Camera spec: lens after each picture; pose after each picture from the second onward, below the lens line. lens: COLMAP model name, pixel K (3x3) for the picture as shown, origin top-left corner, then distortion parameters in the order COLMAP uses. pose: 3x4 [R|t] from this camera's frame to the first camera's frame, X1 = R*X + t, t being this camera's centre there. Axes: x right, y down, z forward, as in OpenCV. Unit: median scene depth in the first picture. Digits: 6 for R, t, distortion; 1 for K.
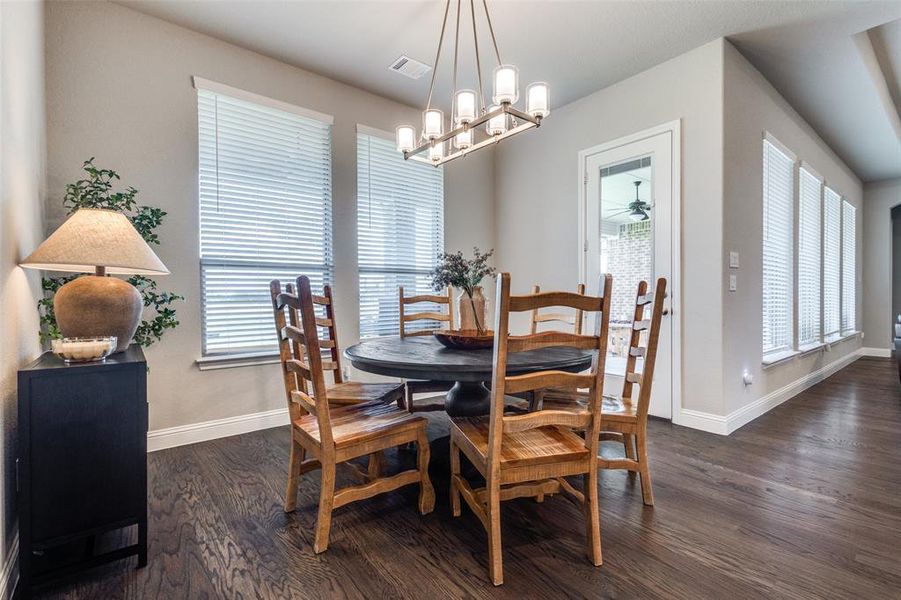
lens RADIAL K [[417.1, 0, 450.5], [0, 417.1, 300.0], [0, 0, 1]] dist [0.010959, -0.000395]
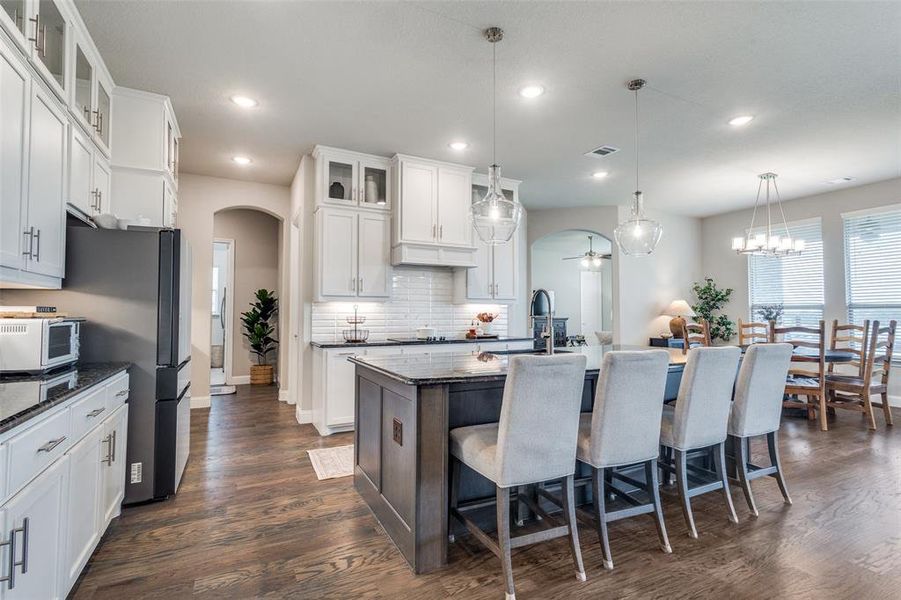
lens RADIAL K [[427.8, 0, 450.5], [0, 427.8, 300.0], [0, 0, 1]] dist [0.003492, 0.000248]
pose [[-0.211825, -0.025809, -0.976967, 2.511918], [-0.009903, 0.999657, -0.024261, -0.074084], [0.977257, 0.004536, -0.212008, -0.143271]]
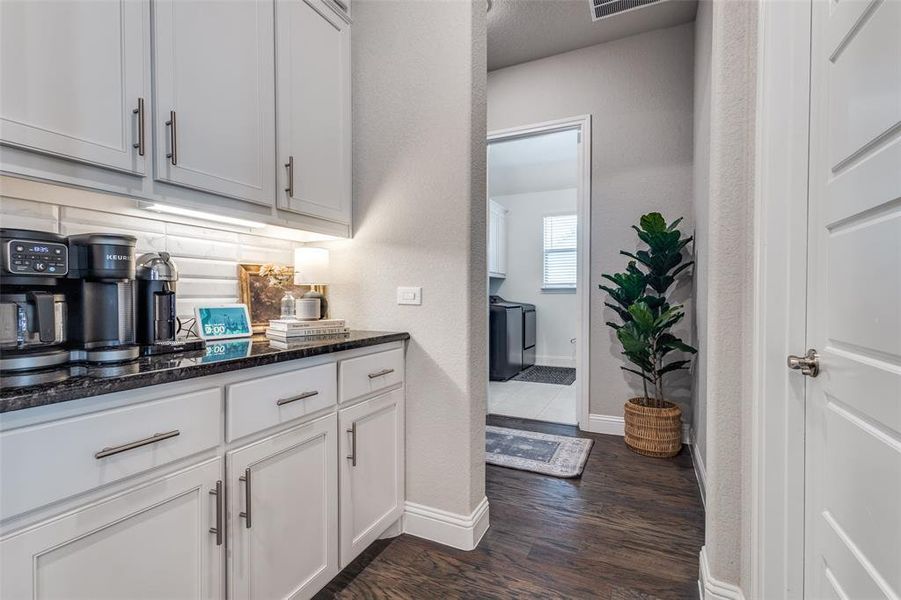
lens RADIAL K [[417.1, 0, 450.5], [0, 417.1, 300.0], [0, 0, 1]] dist [0.010959, -0.000395]
pose [[-0.902226, 0.009858, -0.431151, 0.955164], [-0.000593, 0.999709, 0.024100, -0.000939], [0.431264, 0.022000, -0.901958, -1.197331]]
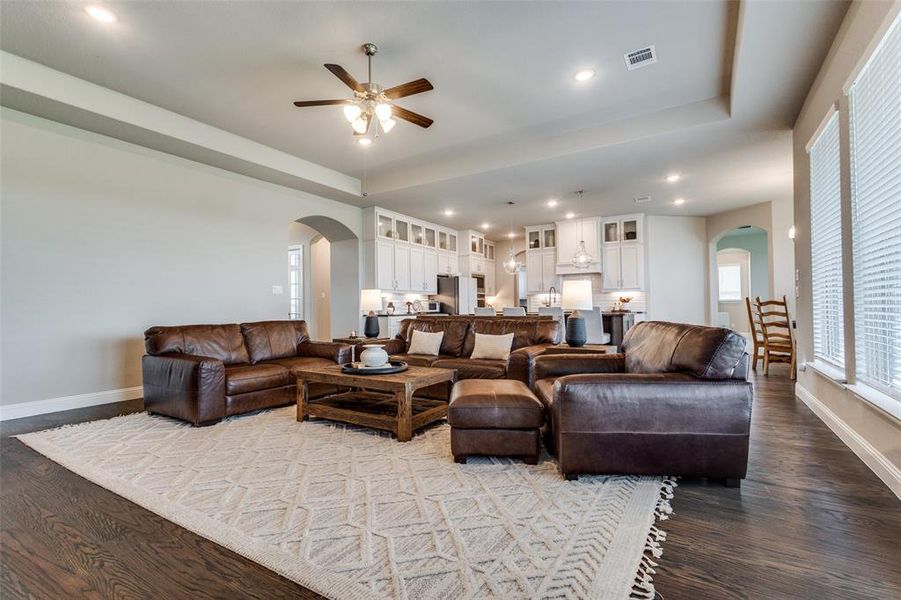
lens RADIAL K [[410.5, 0, 450.5], [0, 410.5, 300.0], [0, 0, 1]] dist [0.010797, -0.000301]
pose [[-0.947751, 0.011749, -0.318795, 2.857004], [0.014670, 0.999870, -0.006763, -0.035256], [0.318674, -0.011087, -0.947800, 2.475900]]
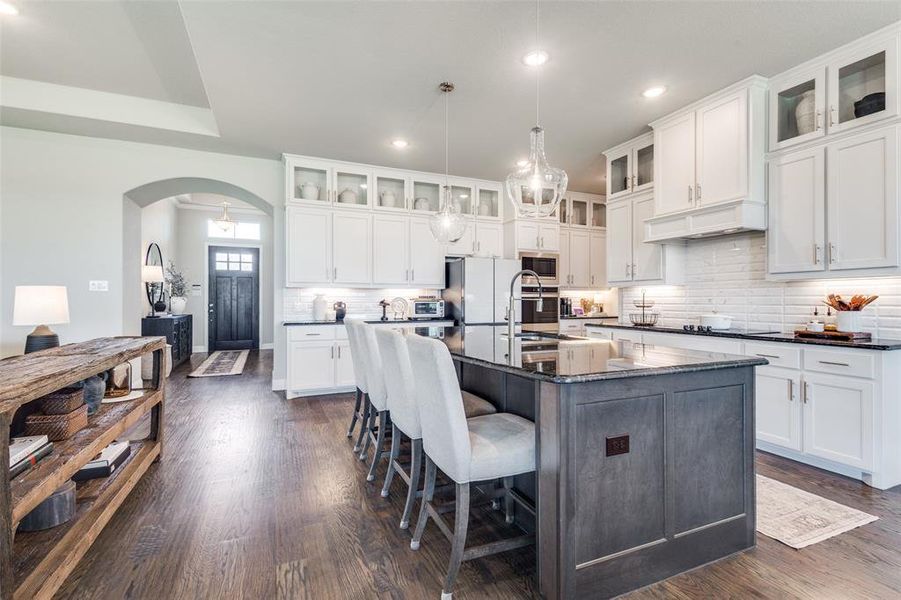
lens RADIAL K [[415.4, 0, 447.6], [0, 415.4, 299.2], [0, 0, 1]] dist [0.011318, -0.001851]
pose [[-0.961581, 0.008418, 0.274391, 1.071842], [0.010425, 0.999929, 0.005856, -0.068191], [-0.274322, 0.008492, -0.961600, 1.080865]]
